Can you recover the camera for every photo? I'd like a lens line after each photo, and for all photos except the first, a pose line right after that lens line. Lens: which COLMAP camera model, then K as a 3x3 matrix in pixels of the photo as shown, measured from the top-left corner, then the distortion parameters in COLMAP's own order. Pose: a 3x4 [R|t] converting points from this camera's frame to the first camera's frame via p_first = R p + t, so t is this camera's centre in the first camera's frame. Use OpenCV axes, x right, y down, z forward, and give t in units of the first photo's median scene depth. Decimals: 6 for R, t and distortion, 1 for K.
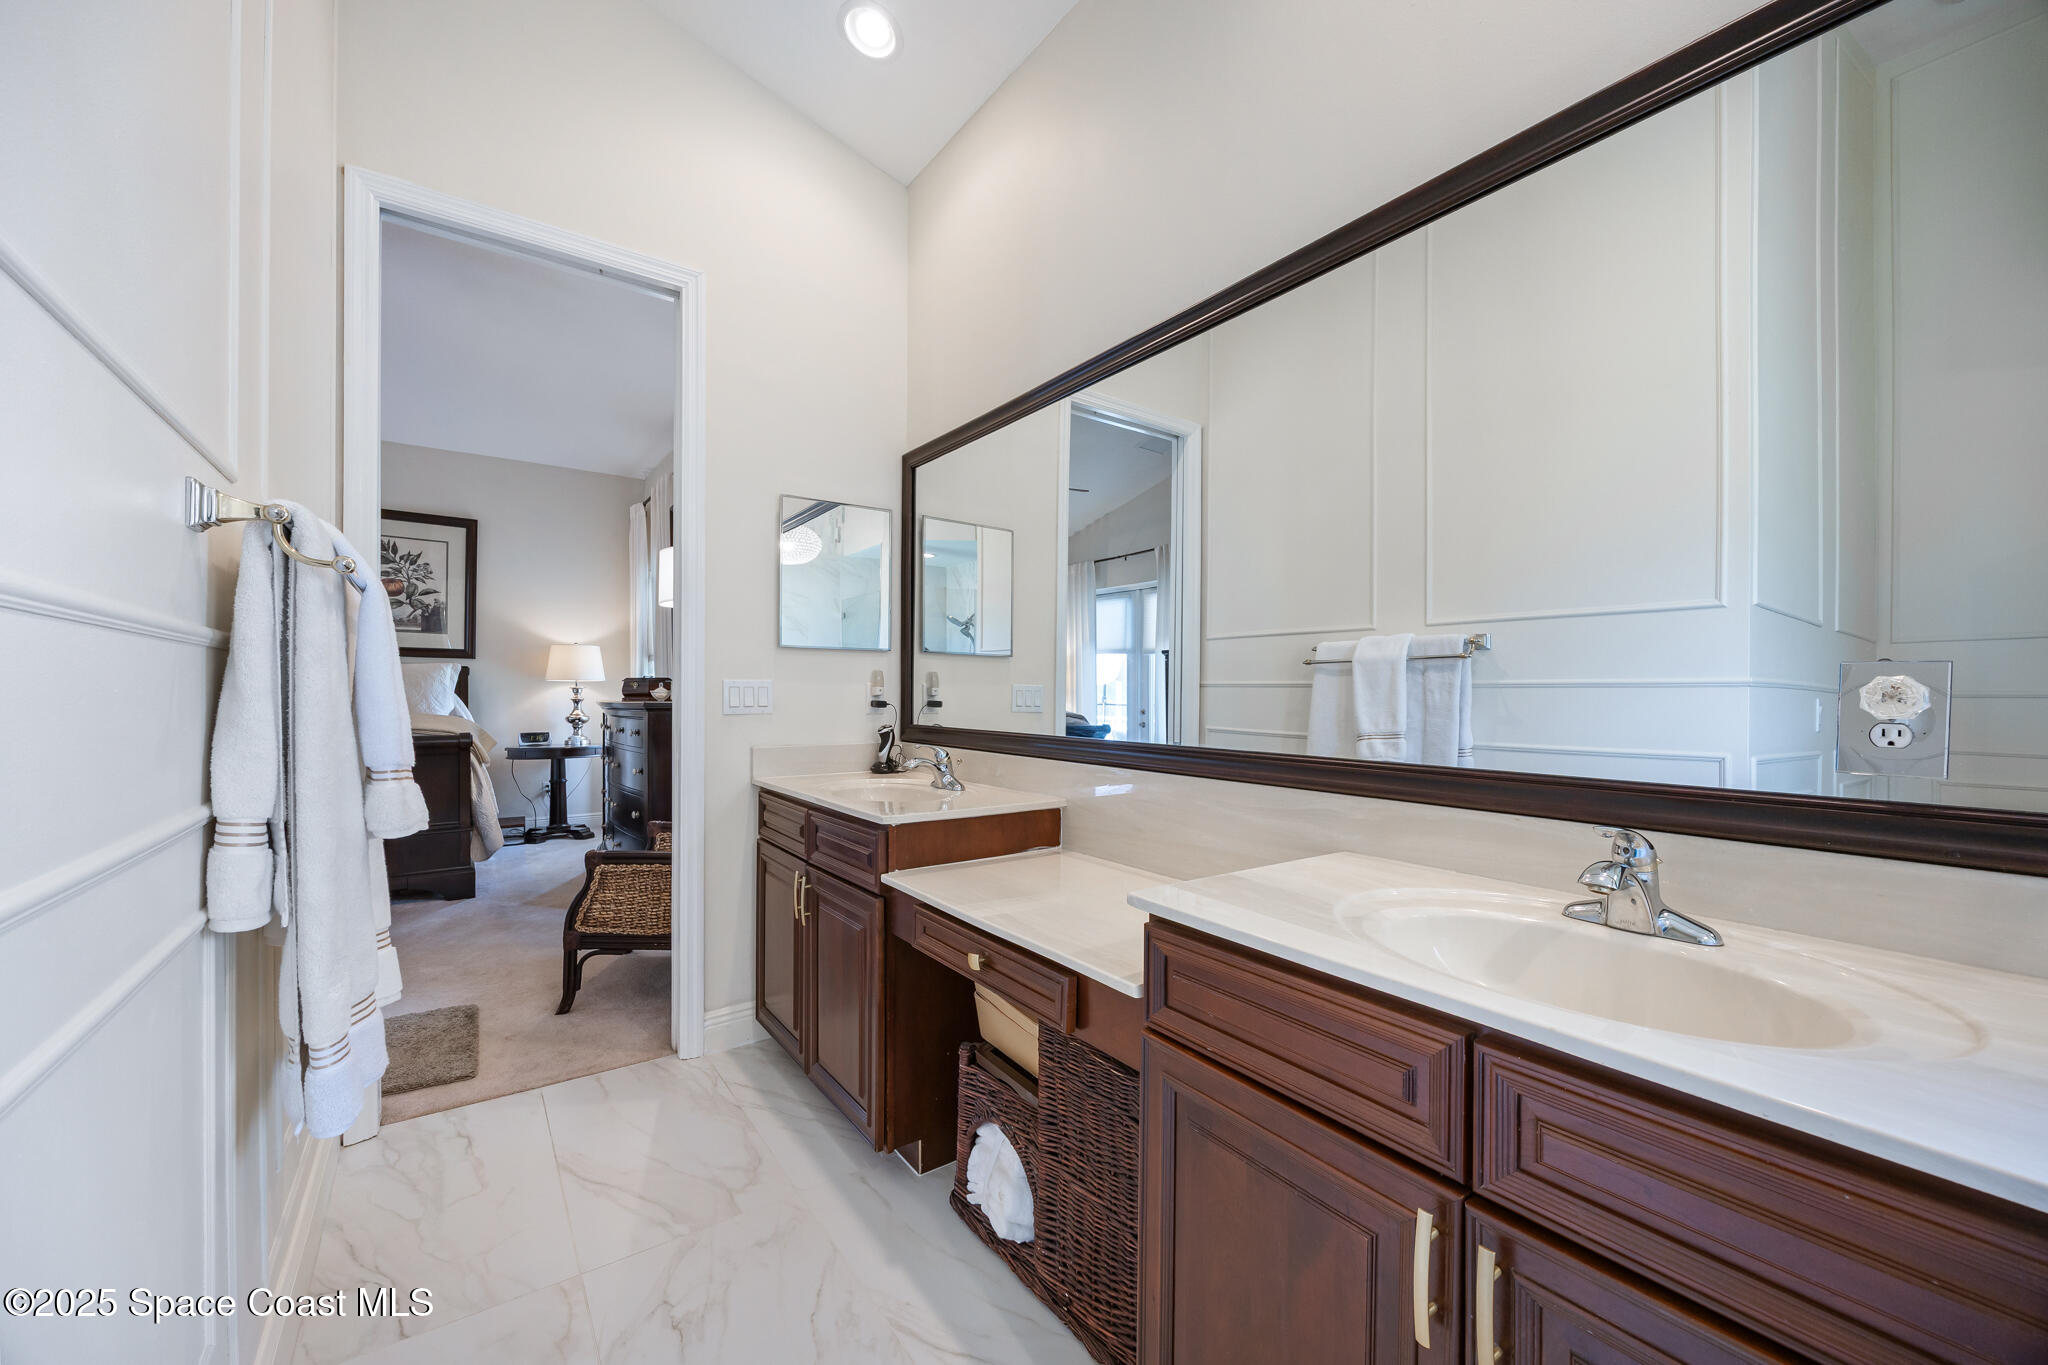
lens RADIAL K [[794.3, 0, 1027.4], [0, 794.3, 703.2], [0, 0, 1]] dist [-0.000382, -0.000040]
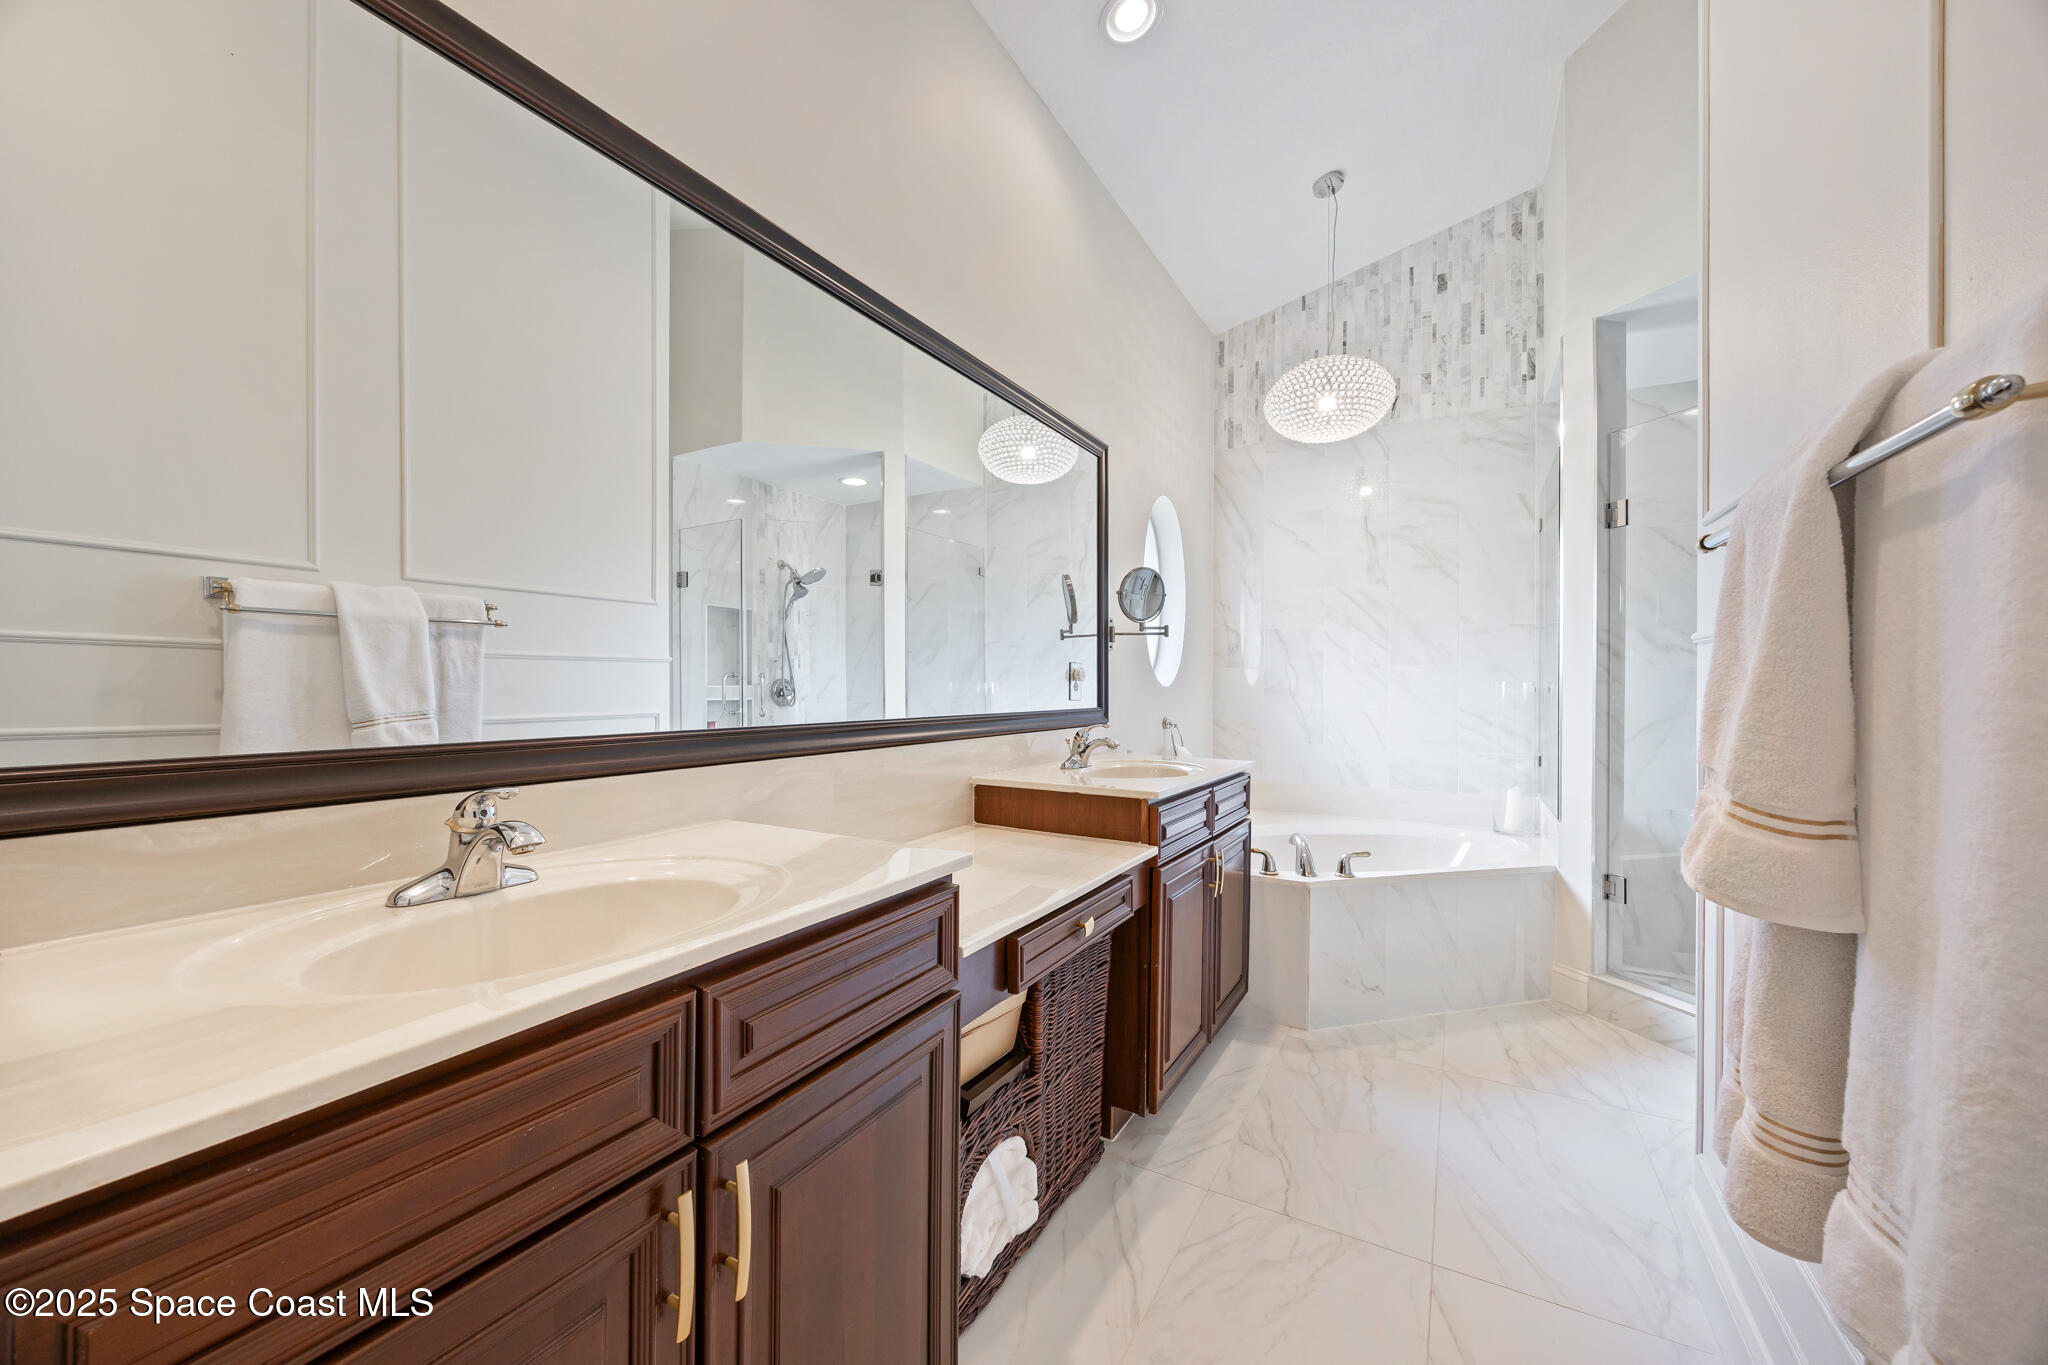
lens RADIAL K [[773.2, 0, 1014.2], [0, 773.2, 677.4], [0, 0, 1]] dist [-0.006008, 0.000055]
pose [[-0.409823, -0.008092, 0.912129, -0.483844], [-0.002301, 0.999967, 0.007837, -0.004843], [-0.912162, 0.001113, -0.409828, 0.769262]]
